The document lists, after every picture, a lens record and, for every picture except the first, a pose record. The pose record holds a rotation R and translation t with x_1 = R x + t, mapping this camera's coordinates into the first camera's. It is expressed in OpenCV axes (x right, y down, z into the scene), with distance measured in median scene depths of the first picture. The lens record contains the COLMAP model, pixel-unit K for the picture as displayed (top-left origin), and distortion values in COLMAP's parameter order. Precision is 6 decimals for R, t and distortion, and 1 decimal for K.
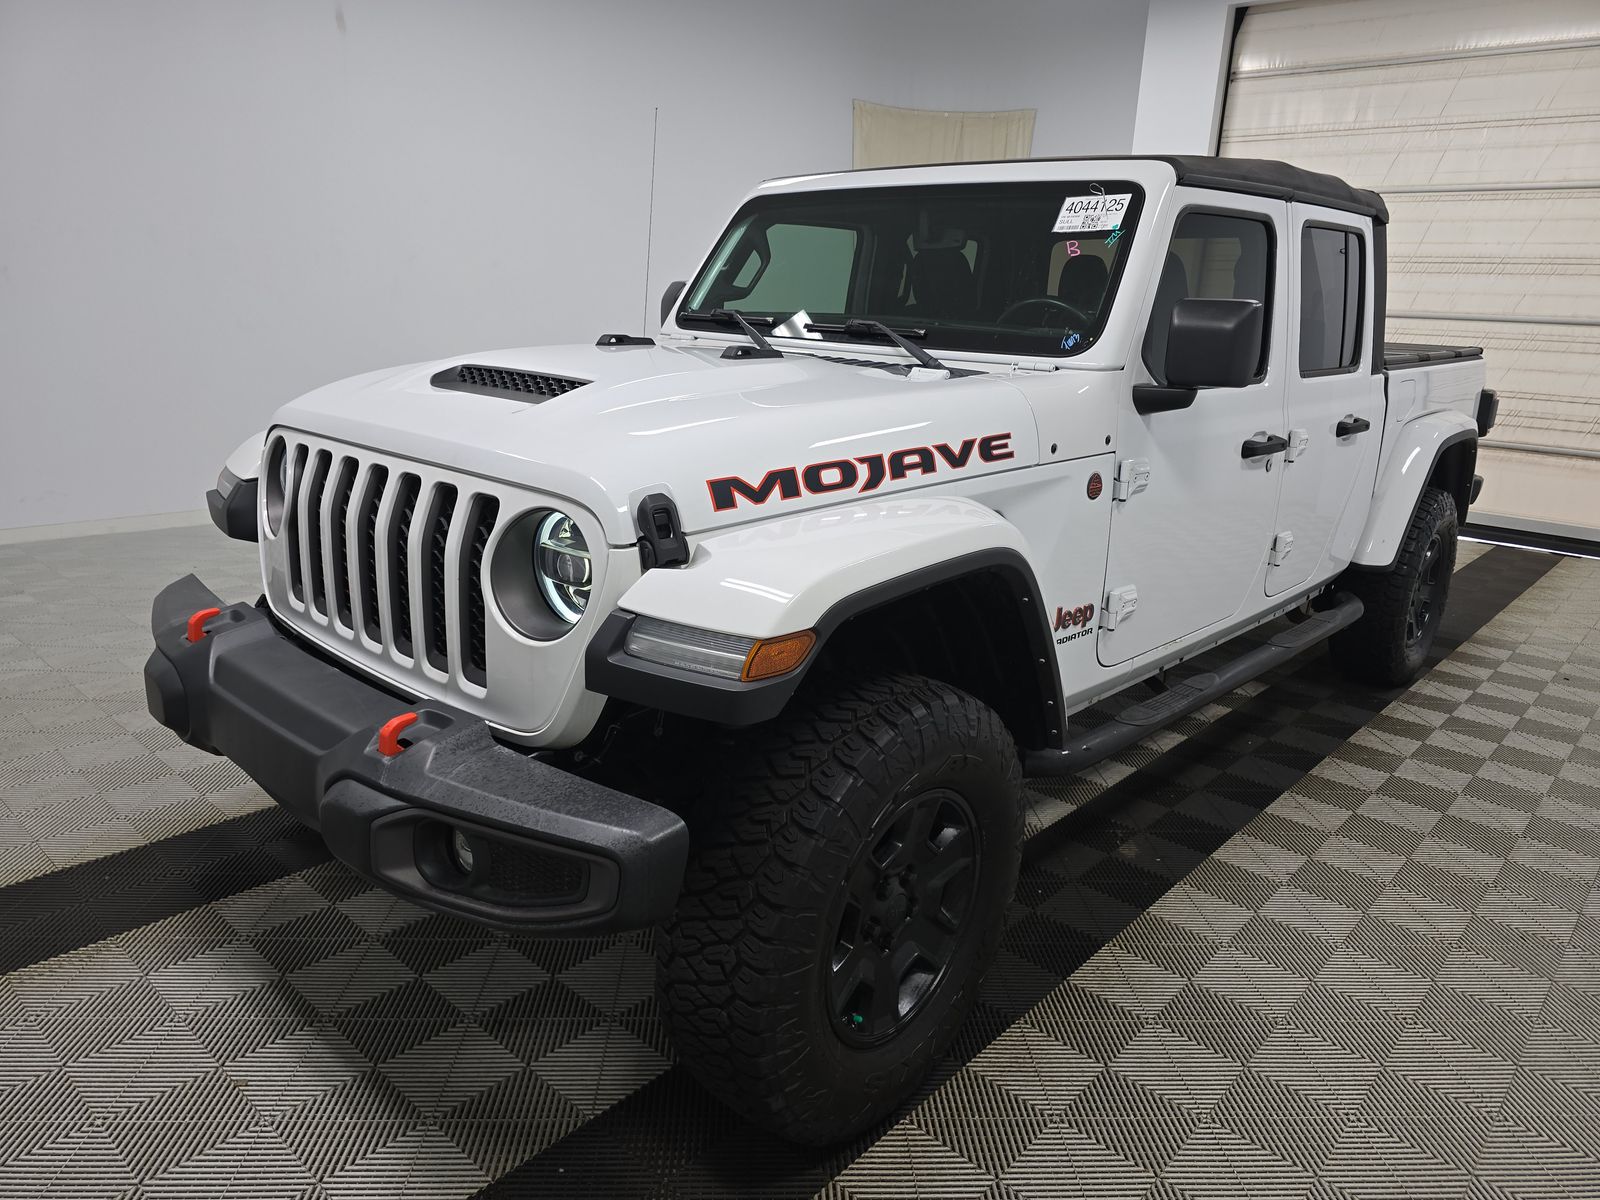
lens RADIAL K [[1091.7, 0, 814.7], [0, 1091.7, 593.2], [0, 0, 1]] dist [0.023826, -0.004300]
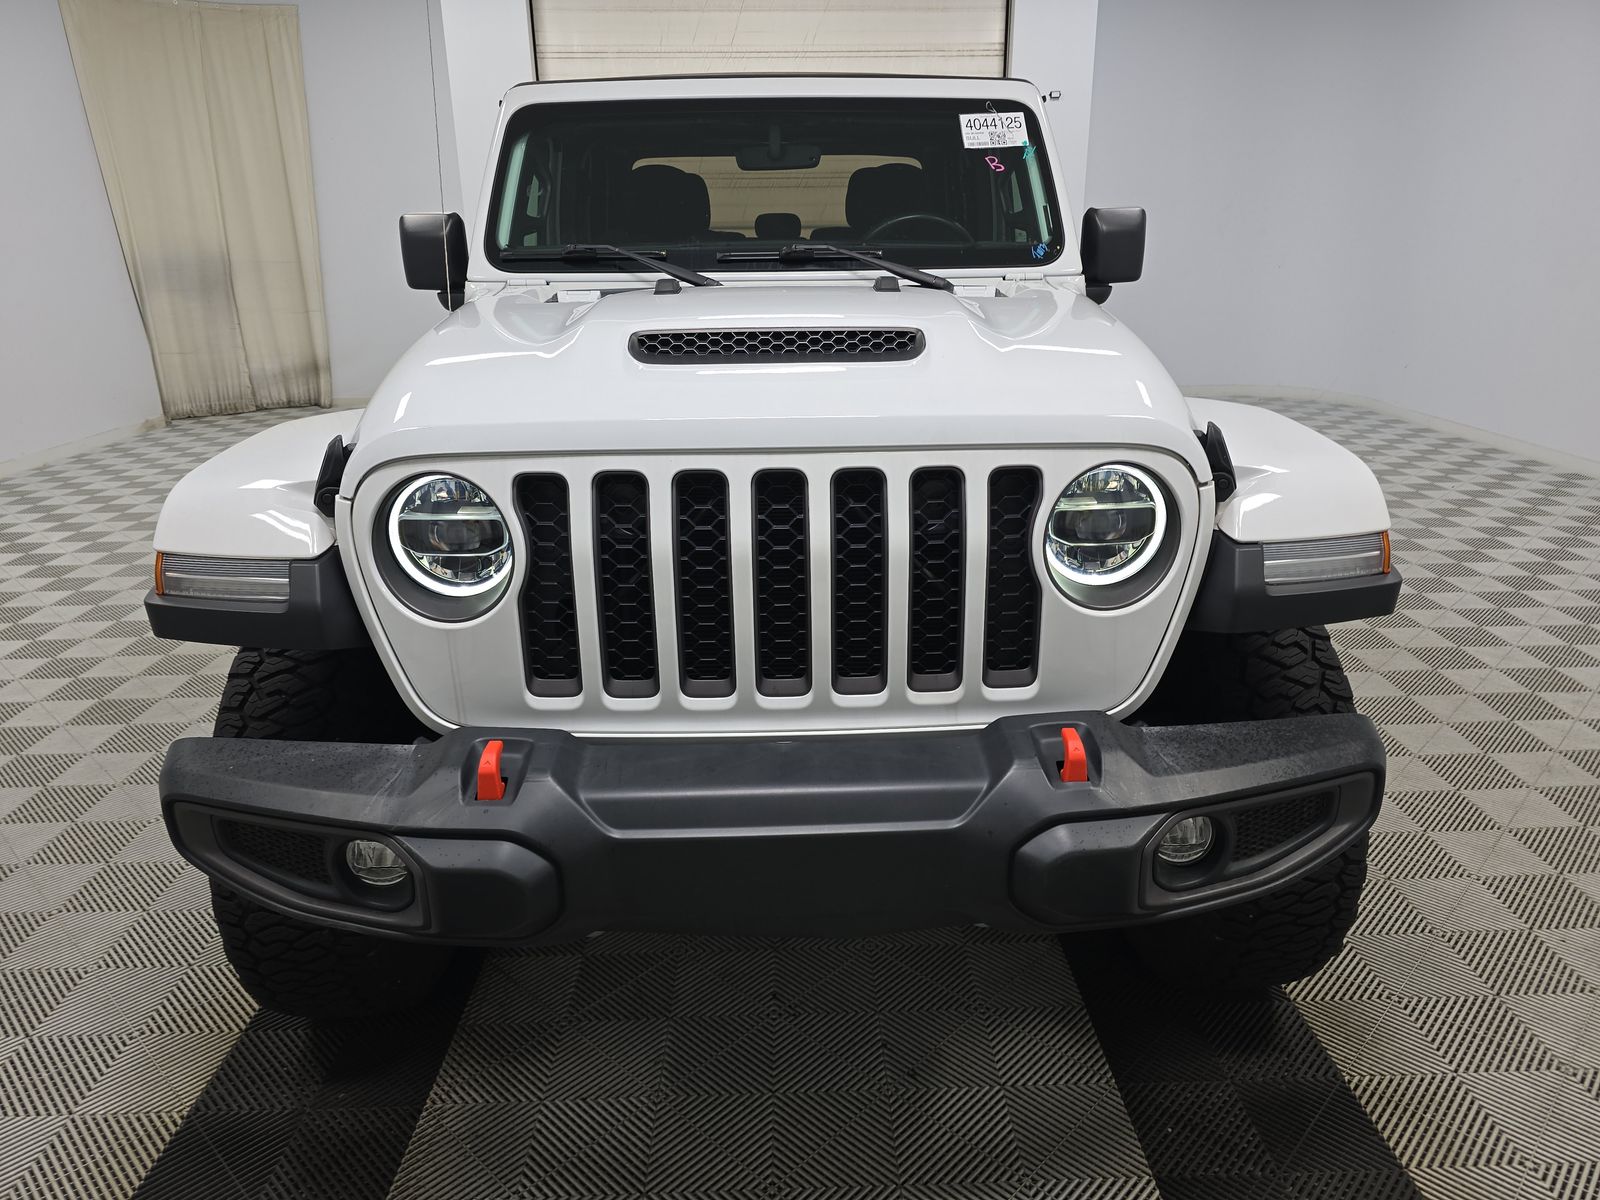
lens RADIAL K [[1091.7, 0, 814.7], [0, 1091.7, 593.2], [0, 0, 1]] dist [0.023826, -0.004300]
pose [[0.728829, -0.266037, 0.630898, -0.671086], [0.224472, 0.963344, 0.146907, -0.106157], [-0.646855, 0.034549, 0.761830, 0.309054]]
